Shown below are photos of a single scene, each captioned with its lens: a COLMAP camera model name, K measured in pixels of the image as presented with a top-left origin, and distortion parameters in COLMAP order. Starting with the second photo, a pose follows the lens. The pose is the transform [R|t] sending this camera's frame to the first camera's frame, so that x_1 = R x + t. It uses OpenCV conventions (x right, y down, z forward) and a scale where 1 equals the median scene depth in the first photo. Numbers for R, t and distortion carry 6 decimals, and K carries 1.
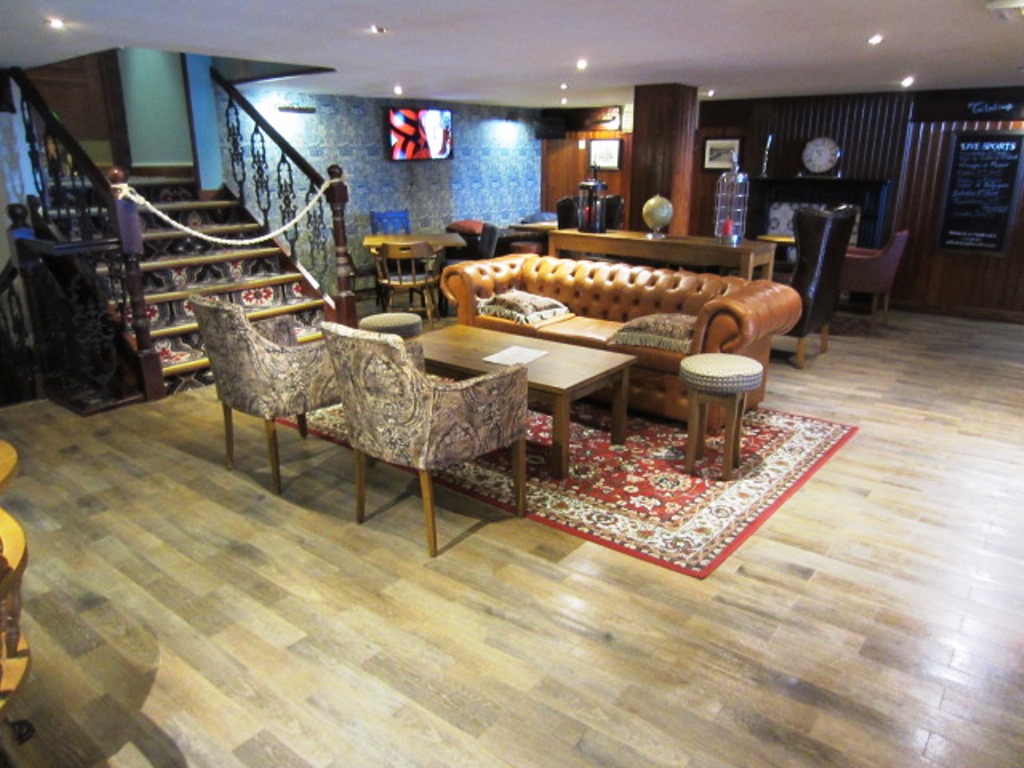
lens RADIAL K [[743.7, 0, 512.0], [0, 743.7, 384.0], [0, 0, 1]] dist [0.001349, 0.000193]
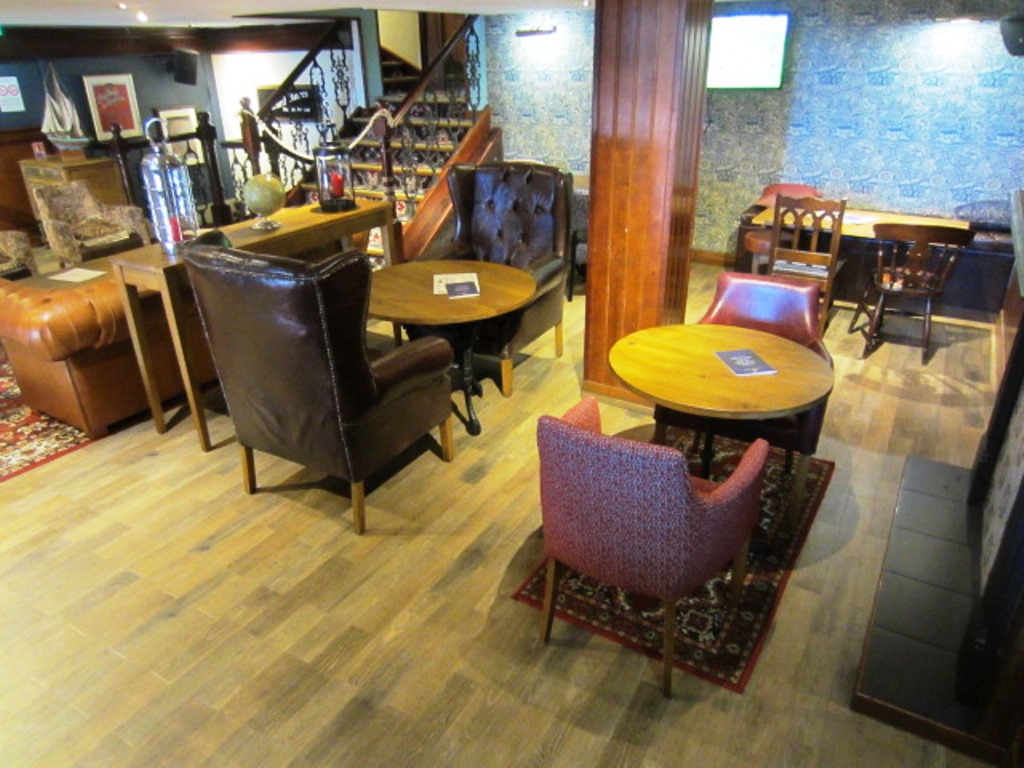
lens RADIAL K [[726.0, 0, 512.0], [0, 726.0, 384.0], [0, 0, 1]] dist [-0.037765, 0.002032]
pose [[0.135705, 0.384554, -0.913073, 0.750230], [-0.292563, 0.896055, 0.333905, -0.275479], [0.946568, 0.221819, 0.234105, 0.896927]]
